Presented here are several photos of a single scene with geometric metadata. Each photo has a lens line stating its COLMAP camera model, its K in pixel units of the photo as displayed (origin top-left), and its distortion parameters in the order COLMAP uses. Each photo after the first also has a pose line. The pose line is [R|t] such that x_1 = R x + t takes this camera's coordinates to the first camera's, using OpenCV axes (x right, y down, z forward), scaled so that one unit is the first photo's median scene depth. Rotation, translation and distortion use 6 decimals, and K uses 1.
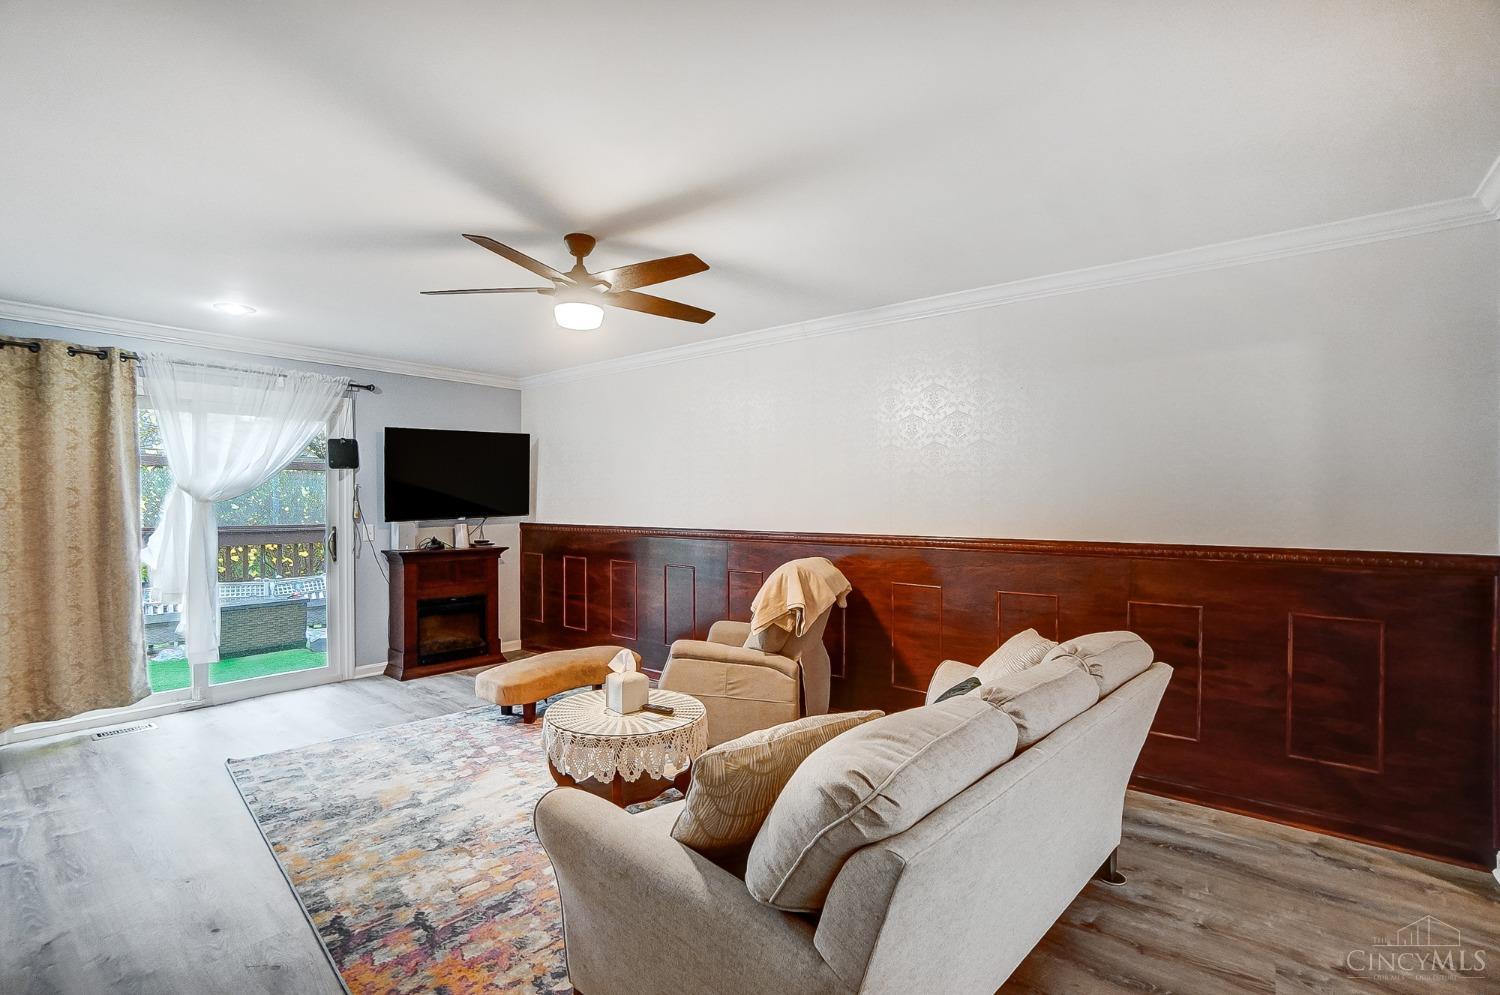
lens RADIAL K [[702.3, 0, 711.5], [0, 702.3, 503.4], [0, 0, 1]] dist [0.000155, 0.000203]
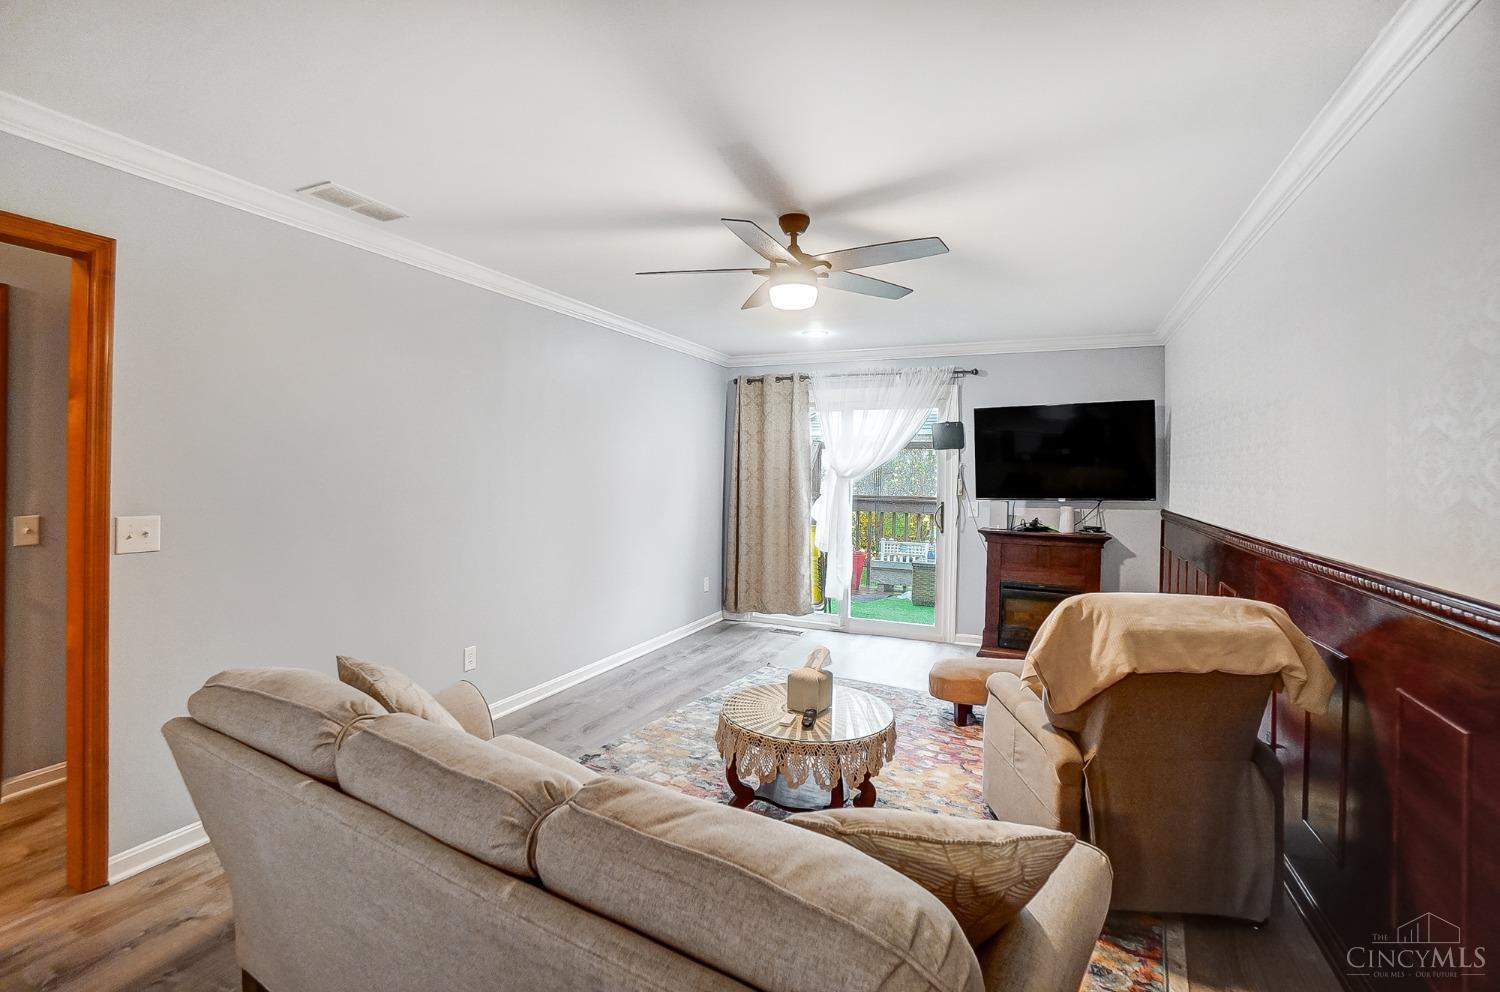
lens RADIAL K [[698.9, 0, 754.1], [0, 698.9, 468.1], [0, 0, 1]] dist [-0.002159, -0.000187]
pose [[0.285435, 0.000810, -0.958398, 0.466212], [-0.018583, 0.999816, -0.004690, -0.009663], [0.958218, 0.019148, 0.285398, 0.422210]]
